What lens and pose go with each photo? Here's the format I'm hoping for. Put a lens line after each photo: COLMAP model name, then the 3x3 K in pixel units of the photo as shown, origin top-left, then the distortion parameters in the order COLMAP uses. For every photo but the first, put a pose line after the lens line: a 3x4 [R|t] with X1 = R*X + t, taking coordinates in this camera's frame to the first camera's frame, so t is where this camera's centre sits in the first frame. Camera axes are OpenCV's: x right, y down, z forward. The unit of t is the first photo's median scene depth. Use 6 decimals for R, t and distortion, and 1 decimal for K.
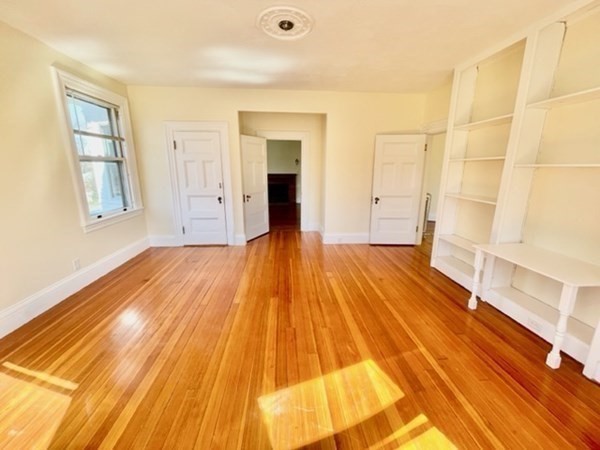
lens RADIAL K [[242.3, 0, 294.7], [0, 242.3, 223.6], [0, 0, 1]] dist [-0.003535, 0.001125]
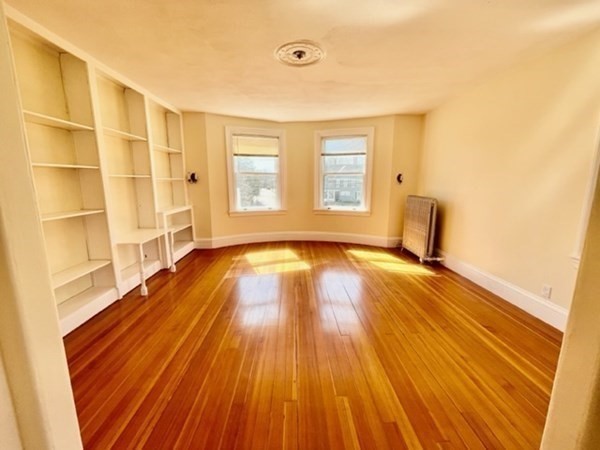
lens RADIAL K [[242.3, 0, 302.4], [0, 242.3, 225.9], [0, 0, 1]] dist [-0.003535, 0.001125]
pose [[-0.999825, -0.006746, 0.017449, -0.059176], [0.000715, 0.918253, 0.395993, -0.424151], [-0.018694, 0.395936, -0.918088, 1.906314]]
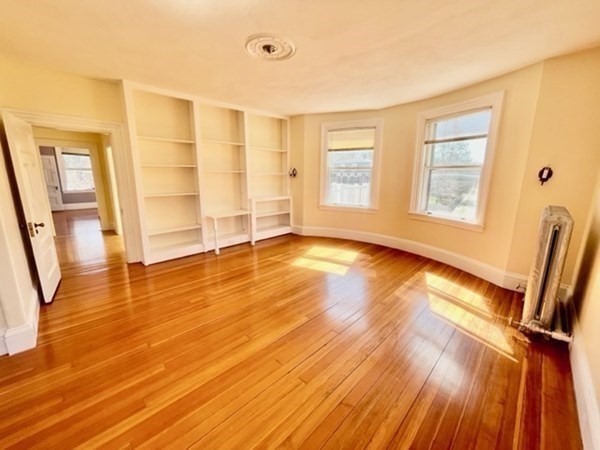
lens RADIAL K [[242.3, 0, 300.4], [0, 242.3, 226.1], [0, 0, 1]] dist [-0.003535, 0.001125]
pose [[-0.667476, -0.166406, 0.725800, -0.873188], [0.155399, 0.922119, 0.354327, -0.348715], [-0.728236, 0.349293, -0.589633, 1.490974]]
